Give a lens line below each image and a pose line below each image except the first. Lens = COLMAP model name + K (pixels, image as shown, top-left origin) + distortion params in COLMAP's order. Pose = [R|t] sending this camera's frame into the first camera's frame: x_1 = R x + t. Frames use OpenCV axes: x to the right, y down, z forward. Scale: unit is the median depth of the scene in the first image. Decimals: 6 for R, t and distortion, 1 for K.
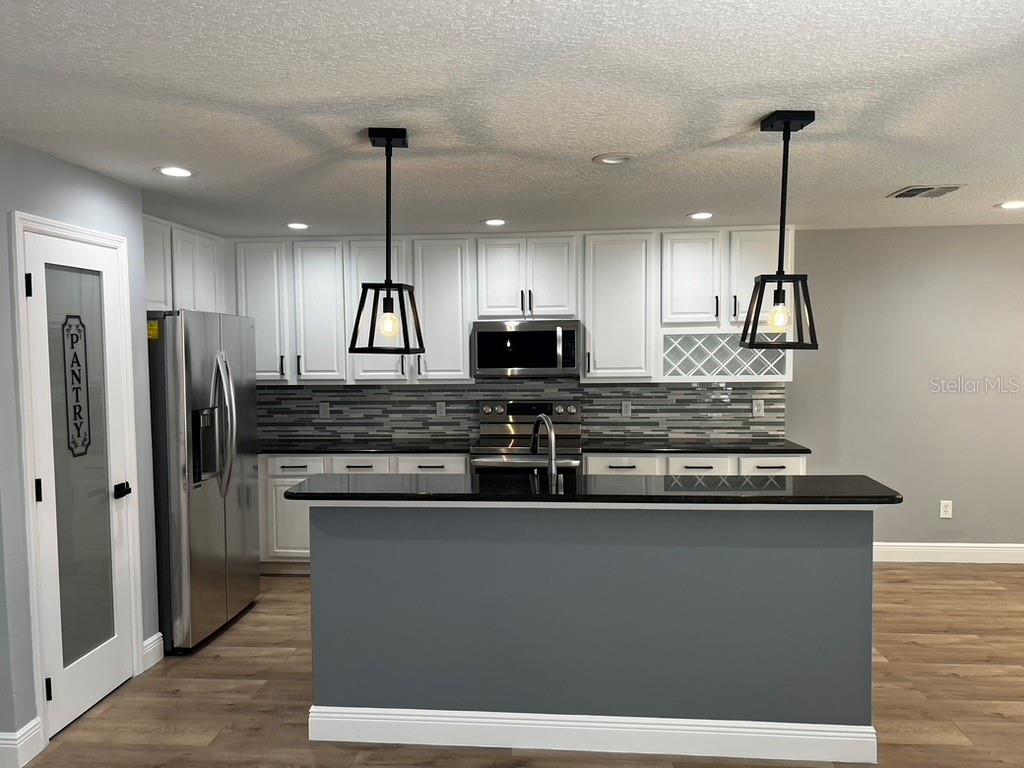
lens RADIAL K [[771.4, 0, 506.7], [0, 771.4, 384.8], [0, 0, 1]] dist [0.088097, -0.105860]
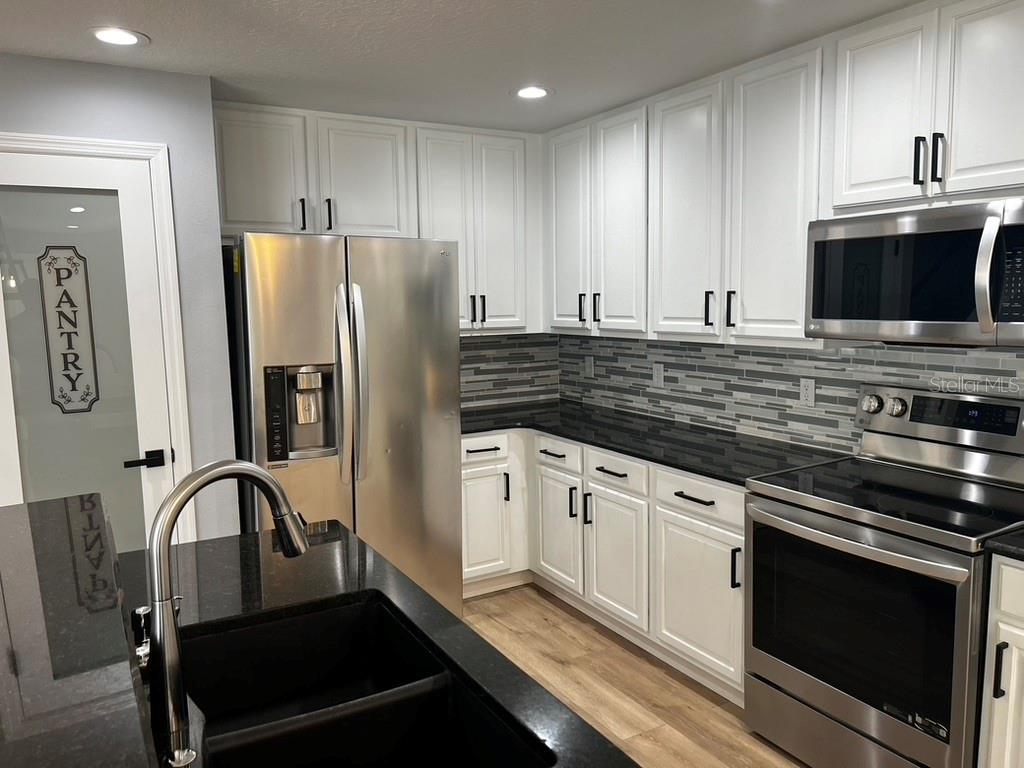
lens RADIAL K [[771.4, 0, 506.7], [0, 771.4, 384.8], [0, 0, 1]] dist [0.088097, -0.105860]
pose [[0.567031, 0.096580, -0.818015, 0.250270], [-0.028072, 0.994791, 0.097992, -0.021856], [0.823218, -0.032601, 0.566789, 0.547146]]
